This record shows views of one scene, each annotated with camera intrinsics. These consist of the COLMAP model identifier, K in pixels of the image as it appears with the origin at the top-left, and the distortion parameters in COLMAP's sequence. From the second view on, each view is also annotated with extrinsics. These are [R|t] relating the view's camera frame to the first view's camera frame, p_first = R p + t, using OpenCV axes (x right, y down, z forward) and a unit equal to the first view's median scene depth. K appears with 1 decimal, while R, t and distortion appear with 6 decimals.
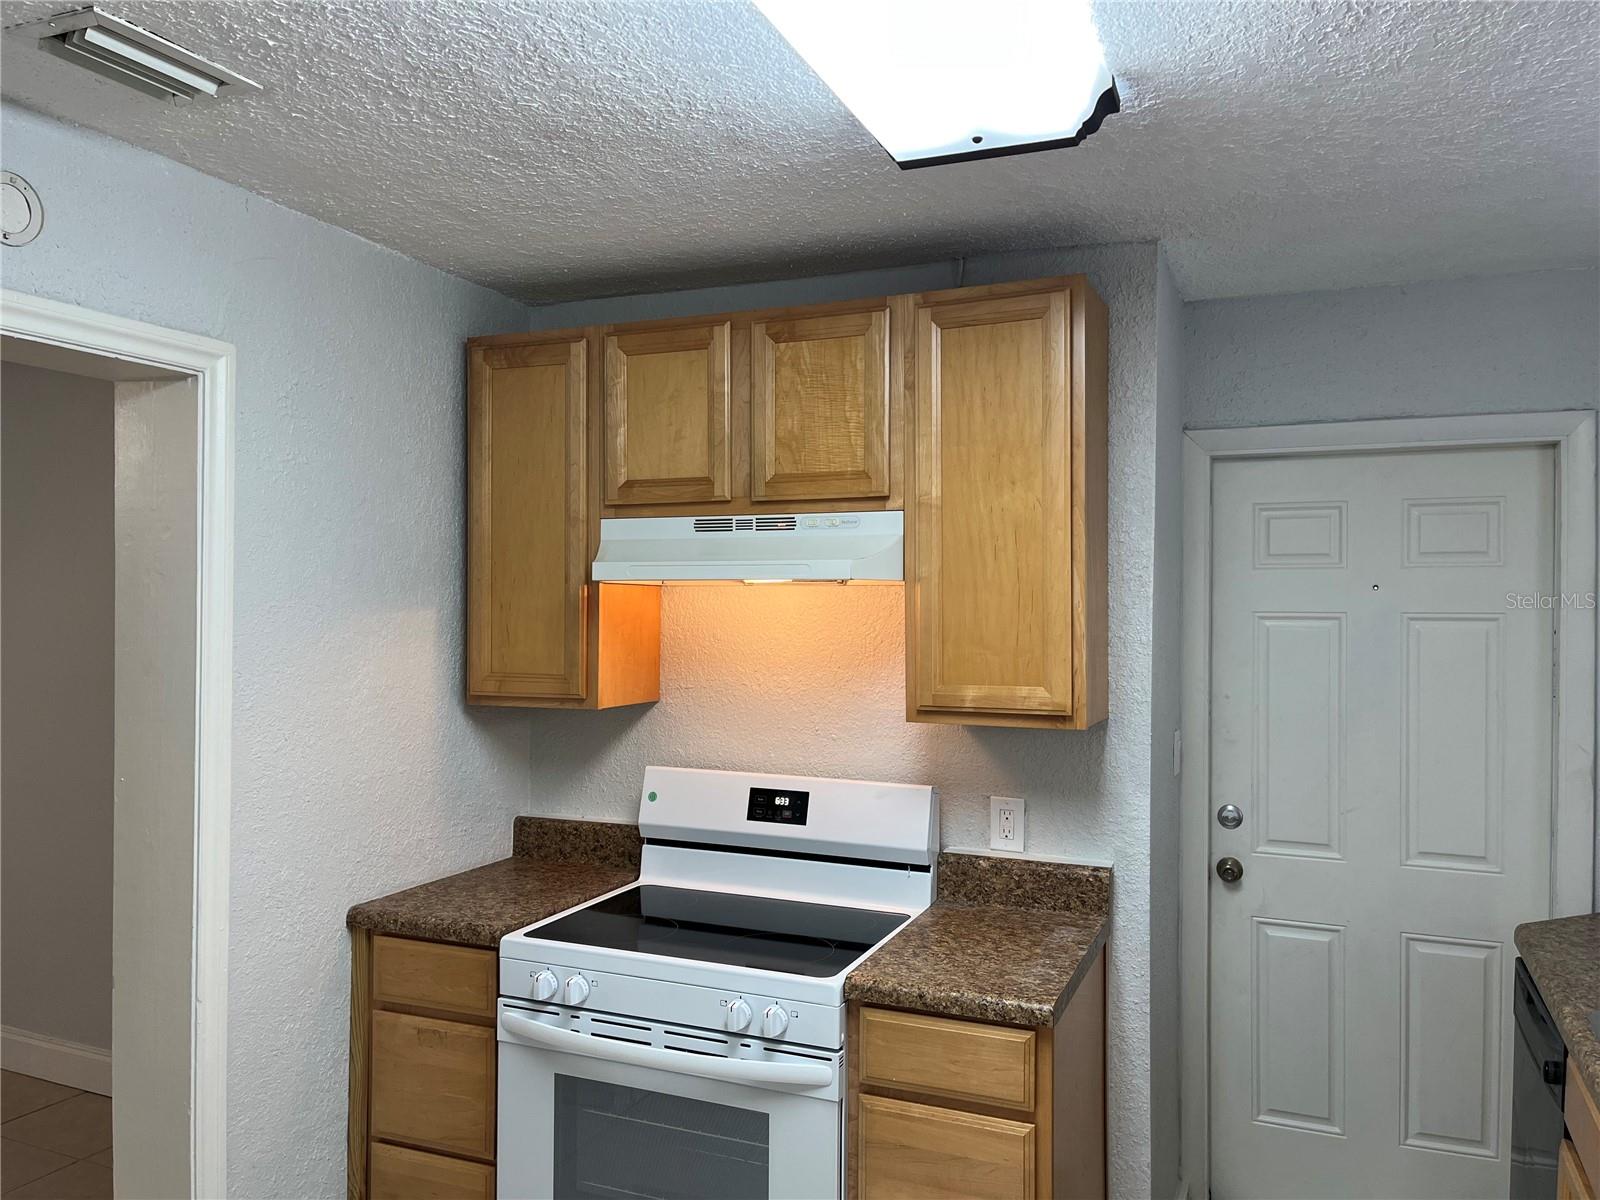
lens RADIAL K [[1212.5, 0, 796.7], [0, 1212.5, 613.7], [0, 0, 1]] dist [0.074167, -0.097304]
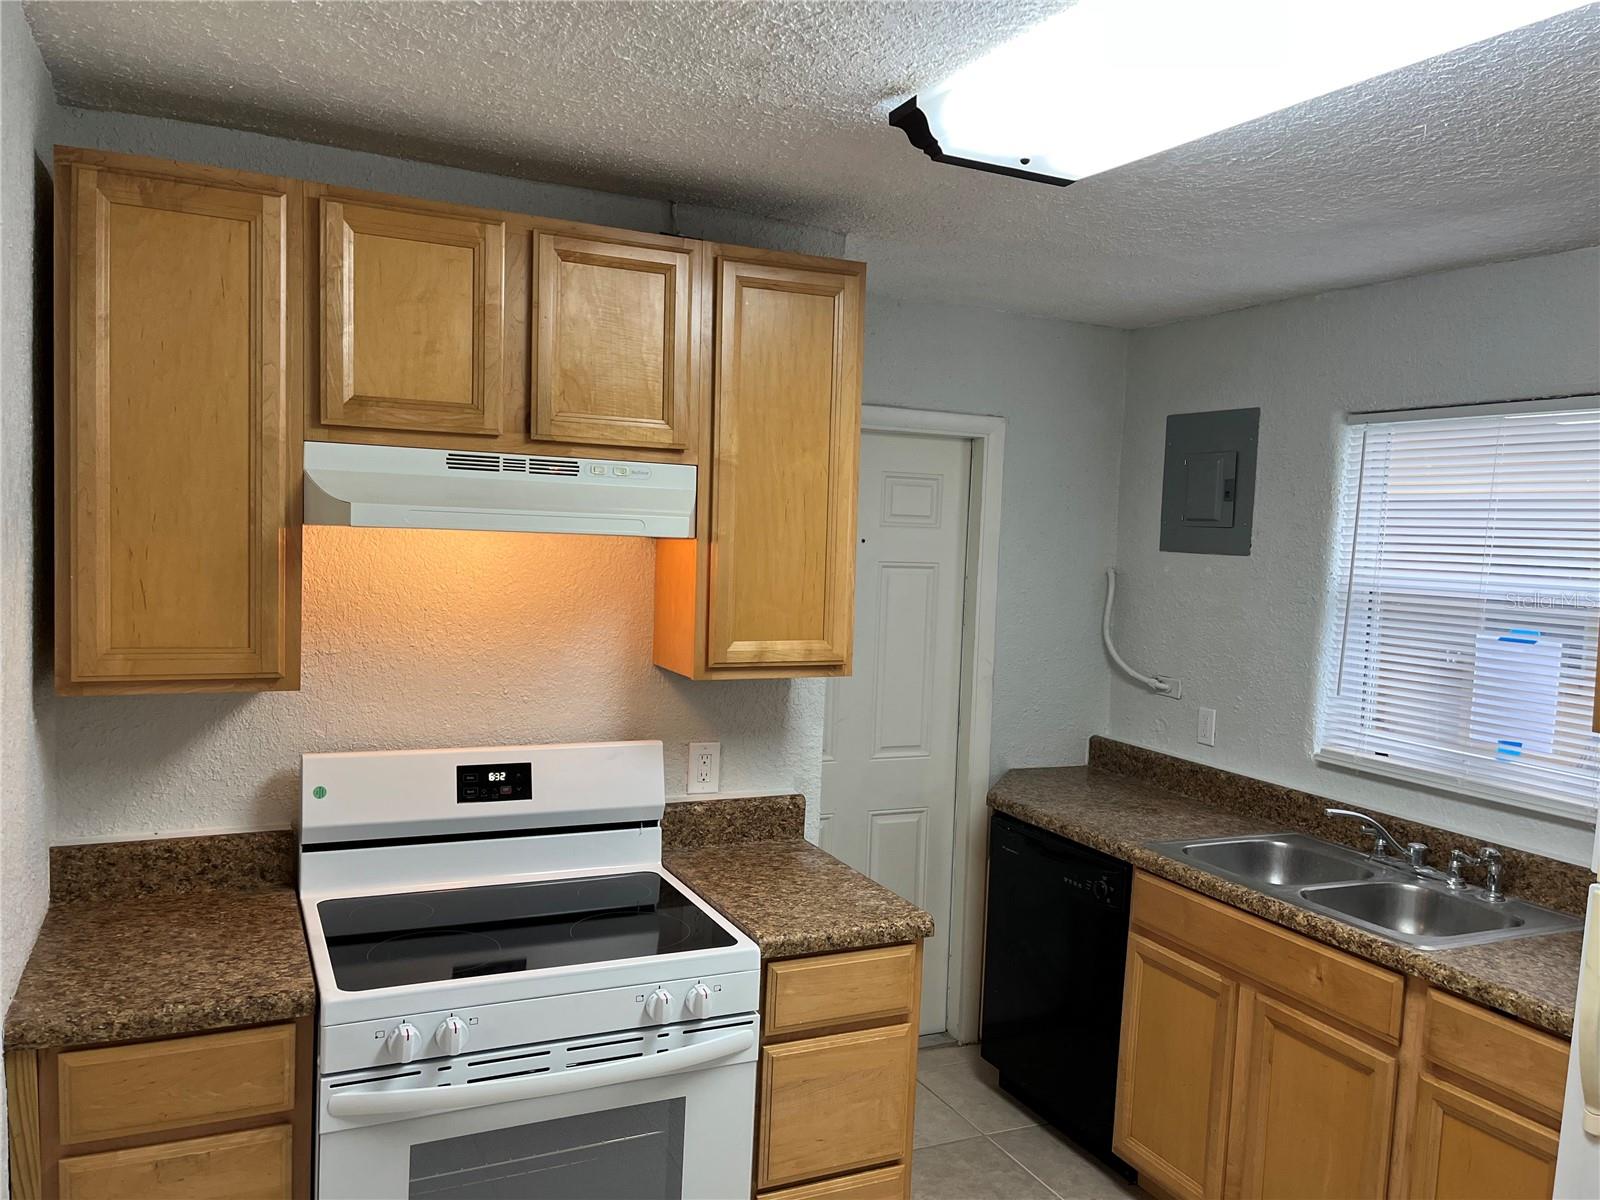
lens RADIAL K [[1207.8, 0, 801.7], [0, 1207.8, 612.7], [0, 0, 1]] dist [0.065768, -0.081855]
pose [[0.658074, -0.030065, 0.752353, -0.568448], [-0.028956, 0.997453, 0.065187, -0.031206], [-0.752396, -0.064684, 0.655527, 0.275956]]
